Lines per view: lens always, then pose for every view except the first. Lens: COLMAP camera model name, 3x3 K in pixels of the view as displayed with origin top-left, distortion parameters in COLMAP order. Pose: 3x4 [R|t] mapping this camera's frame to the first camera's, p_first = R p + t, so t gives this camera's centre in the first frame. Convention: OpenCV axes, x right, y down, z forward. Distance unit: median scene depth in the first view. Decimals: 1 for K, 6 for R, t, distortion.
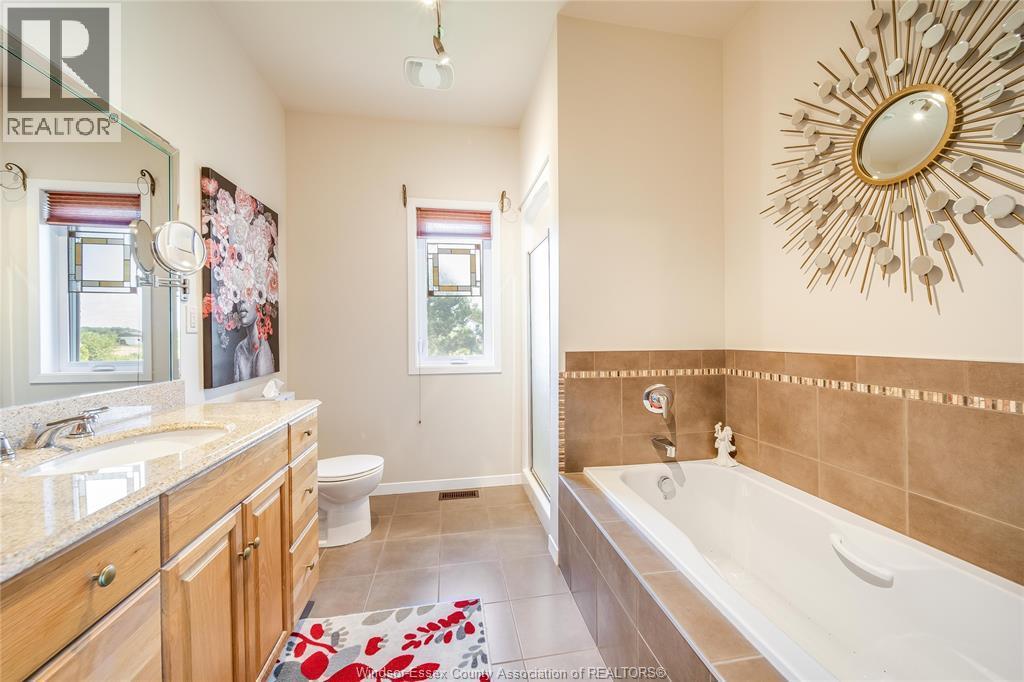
lens RADIAL K [[378.0, 0, 512.0], [0, 378.0, 341.0], [0, 0, 1]] dist [-0.000355, -0.000037]
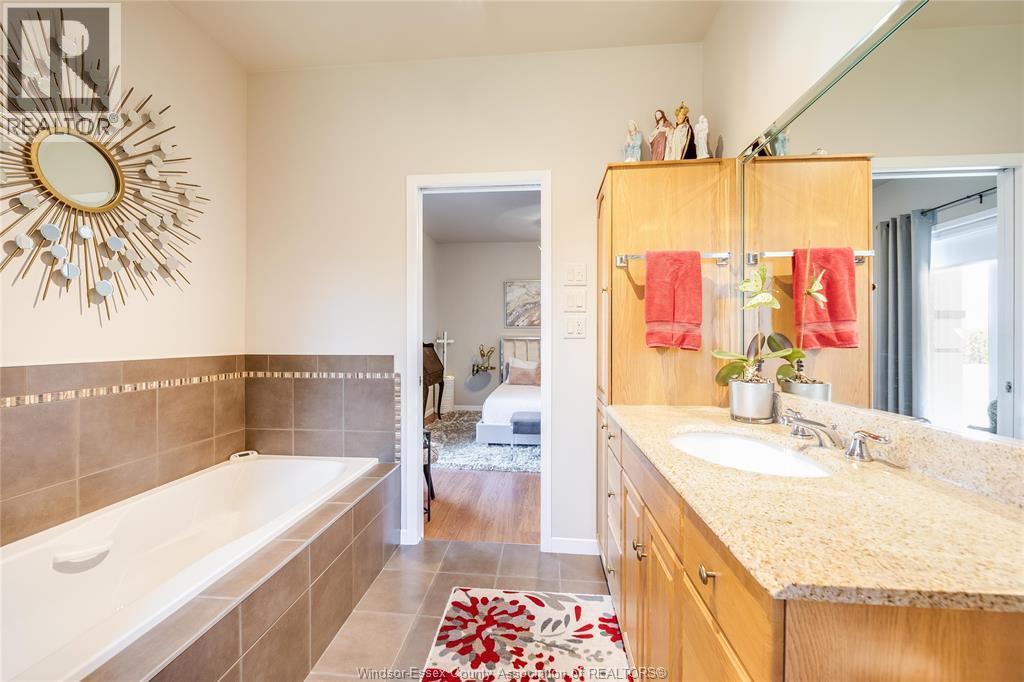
lens RADIAL K [[378.0, 0, 512.0], [0, 378.0, 341.0], [0, 0, 1]] dist [-0.000355, -0.000037]
pose [[-0.966744, 0.003302, 0.255725, -0.545002], [0.008093, 0.999811, 0.017684, -0.033164], [-0.255618, 0.019166, -0.966588, 1.804585]]
